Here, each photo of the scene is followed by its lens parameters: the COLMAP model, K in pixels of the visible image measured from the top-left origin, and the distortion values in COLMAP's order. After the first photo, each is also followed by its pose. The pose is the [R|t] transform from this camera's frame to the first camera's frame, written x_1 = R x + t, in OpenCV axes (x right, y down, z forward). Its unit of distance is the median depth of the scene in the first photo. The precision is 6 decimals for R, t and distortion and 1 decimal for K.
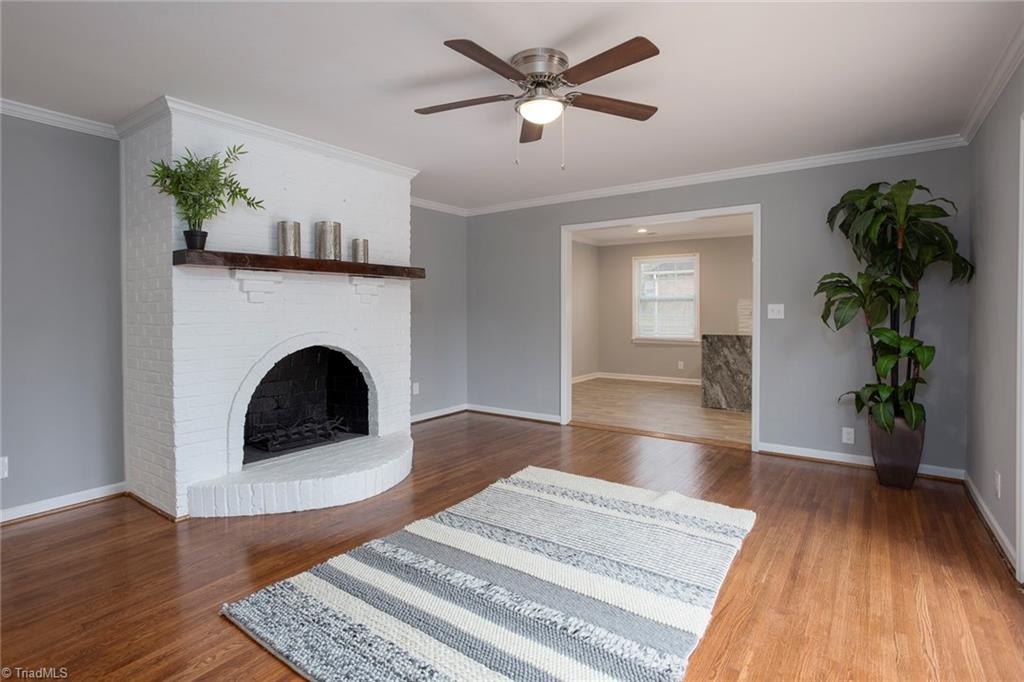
lens RADIAL K [[503.3, 0, 516.6], [0, 503.3, 331.3], [0, 0, 1]] dist [-0.055570, 0.036288]
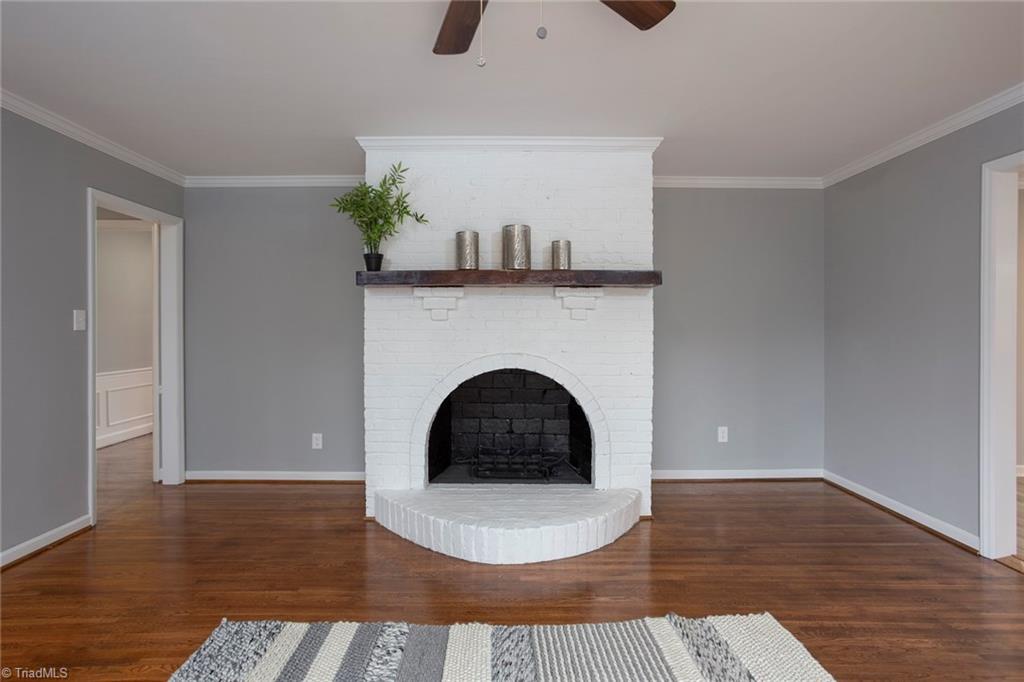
lens RADIAL K [[503.3, 0, 516.6], [0, 503.3, 331.3], [0, 0, 1]] dist [-0.055570, 0.036288]
pose [[0.591165, 0.008421, -0.806506, 0.332361], [-0.036207, 0.999215, -0.016106, -0.023294], [0.805737, 0.038722, 0.591006, 0.503221]]
